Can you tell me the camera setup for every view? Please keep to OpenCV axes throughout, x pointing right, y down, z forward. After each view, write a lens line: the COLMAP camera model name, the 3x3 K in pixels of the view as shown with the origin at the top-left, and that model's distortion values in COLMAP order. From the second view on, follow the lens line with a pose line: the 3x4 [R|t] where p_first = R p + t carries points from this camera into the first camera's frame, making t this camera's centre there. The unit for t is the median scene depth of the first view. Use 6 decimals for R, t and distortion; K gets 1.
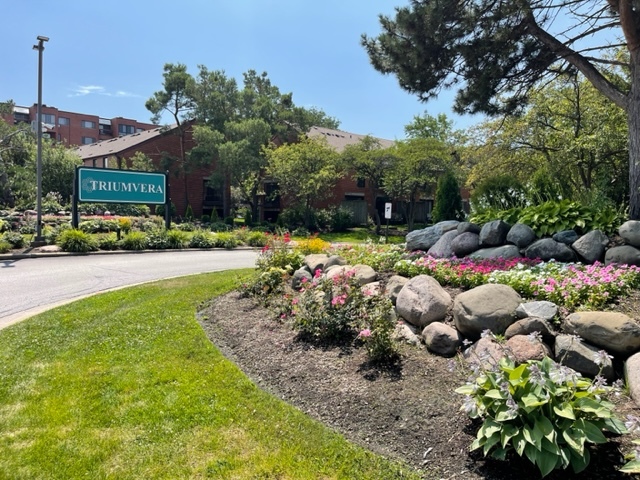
lens RADIAL K [[485.3, 0, 320.0], [0, 485.3, 240.0], [0, 0, 1]] dist [0.039637, -0.000723]
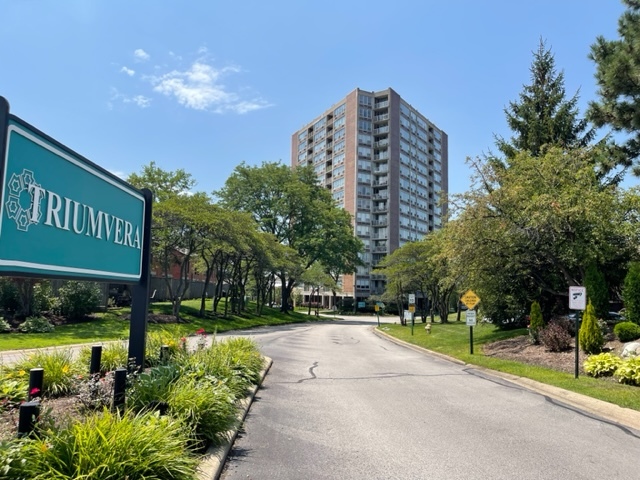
lens RADIAL K [[485.3, 0, 320.0], [0, 485.3, 240.0], [0, 0, 1]] dist [0.039637, -0.000723]
pose [[0.662089, 0.075061, 0.745657, -0.257586], [0.033926, 0.990949, -0.129877, -0.027530], [-0.748657, 0.111288, 0.653550, 0.349605]]
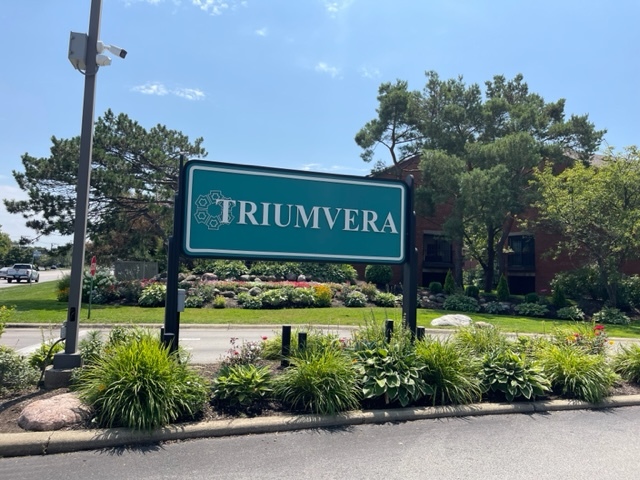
lens RADIAL K [[485.3, 0, 320.0], [0, 485.3, 240.0], [0, 0, 1]] dist [0.039637, -0.000723]
pose [[0.918948, -0.019115, -0.393914, -0.119095], [-0.031307, 0.992137, -0.121180, -0.022699], [0.393133, 0.123690, 0.911124, 0.328718]]
